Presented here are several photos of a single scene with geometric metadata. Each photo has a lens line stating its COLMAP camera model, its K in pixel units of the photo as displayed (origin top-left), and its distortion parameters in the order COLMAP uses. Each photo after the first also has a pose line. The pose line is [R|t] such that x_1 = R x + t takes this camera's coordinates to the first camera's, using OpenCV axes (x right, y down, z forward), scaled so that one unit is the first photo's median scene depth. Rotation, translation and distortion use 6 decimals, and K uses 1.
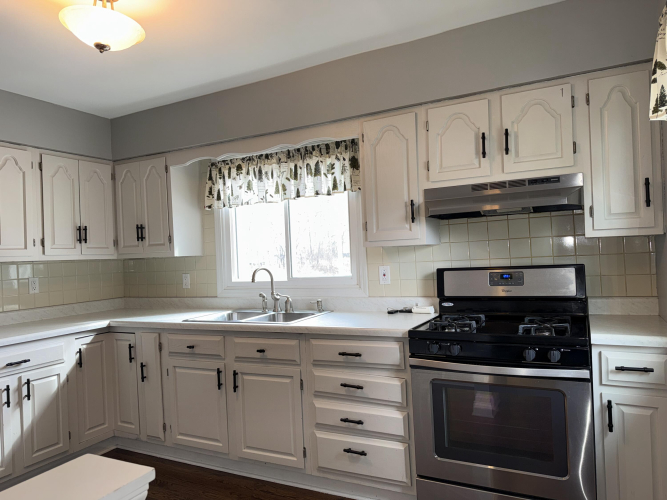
lens RADIAL K [[472.6, 0, 340.8], [0, 472.6, 253.6], [0, 0, 1]] dist [0.069205, -0.094582]
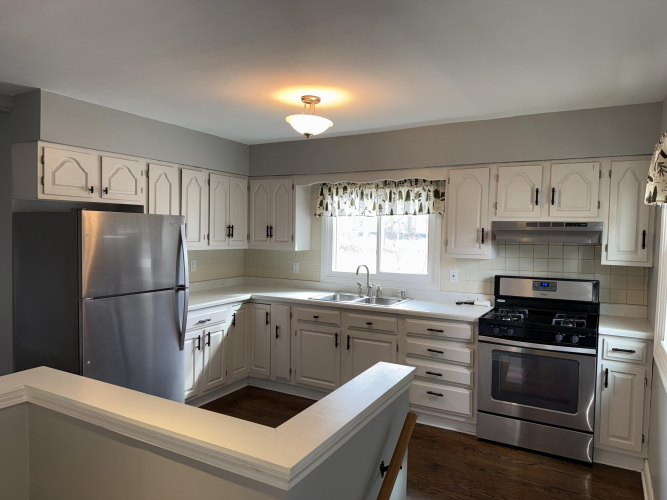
lens RADIAL K [[472.6, 0, 337.1], [0, 472.6, 252.2], [0, 0, 1]] dist [0.069205, -0.094582]
pose [[0.997471, 0.059500, -0.038888, -0.212927], [-0.057594, 0.997166, 0.048400, -0.077353], [0.041657, -0.046038, 0.998071, -0.436431]]
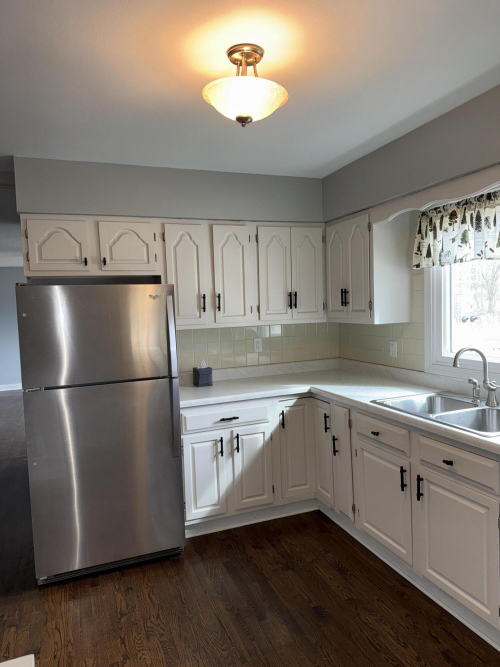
lens RADIAL K [[472.6, 0, 240.6], [0, 472.6, 336.0], [0, 0, 1]] dist [0.069205, -0.094582]
pose [[0.730906, 0.057889, -0.680019, 0.097674], [0.008554, 0.995541, 0.093943, -0.072240], [0.682425, -0.074480, 0.727151, 0.204623]]
